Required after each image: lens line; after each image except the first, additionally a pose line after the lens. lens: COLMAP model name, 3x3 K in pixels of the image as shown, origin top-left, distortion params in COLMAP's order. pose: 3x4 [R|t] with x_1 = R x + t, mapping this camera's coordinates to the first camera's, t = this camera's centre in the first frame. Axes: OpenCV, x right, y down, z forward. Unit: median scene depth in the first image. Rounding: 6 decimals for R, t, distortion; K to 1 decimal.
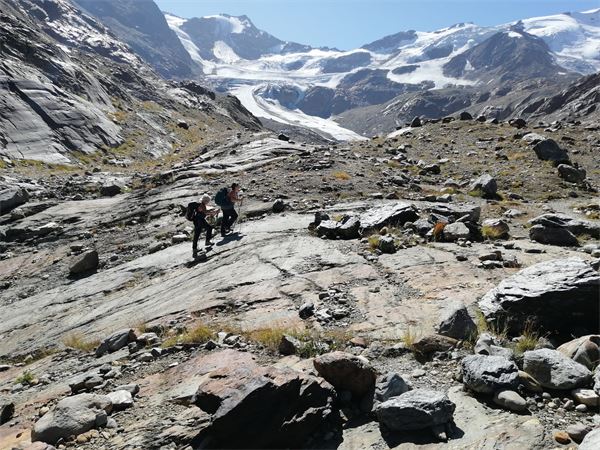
lens RADIAL K [[491.2, 0, 300.0], [0, 491.2, 225.0], [0, 0, 1]] dist [0.034257, 0.006131]
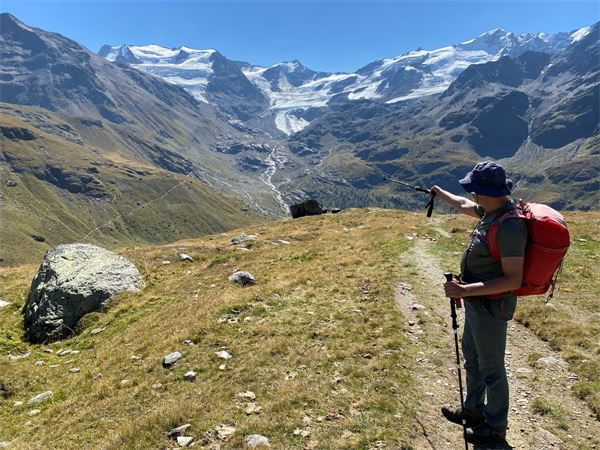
lens RADIAL K [[491.2, 0, 300.0], [0, 491.2, 225.0], [0, 0, 1]] dist [0.034257, 0.006131]
pose [[0.972681, -0.057329, -0.224954, 0.369779], [0.068932, 0.996648, 0.044059, 0.146385], [0.221674, -0.058362, 0.973373, -1.082648]]
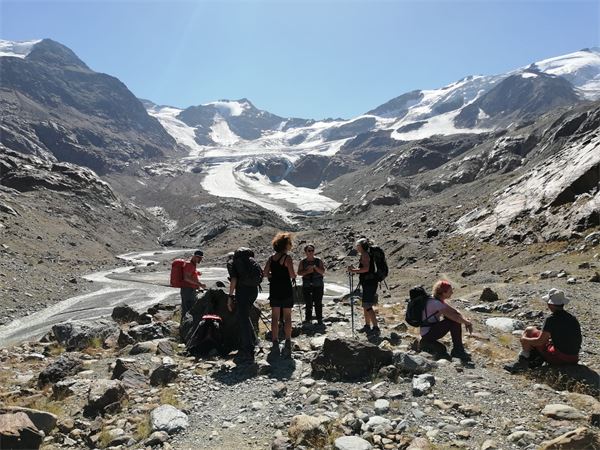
lens RADIAL K [[491.2, 0, 300.0], [0, 491.2, 225.0], [0, 0, 1]] dist [0.034257, 0.006131]
pose [[0.991847, -0.108047, -0.067561, 0.047819], [0.096113, 0.982410, -0.160101, -0.013828], [0.083671, 0.152302, 0.984786, 0.112385]]
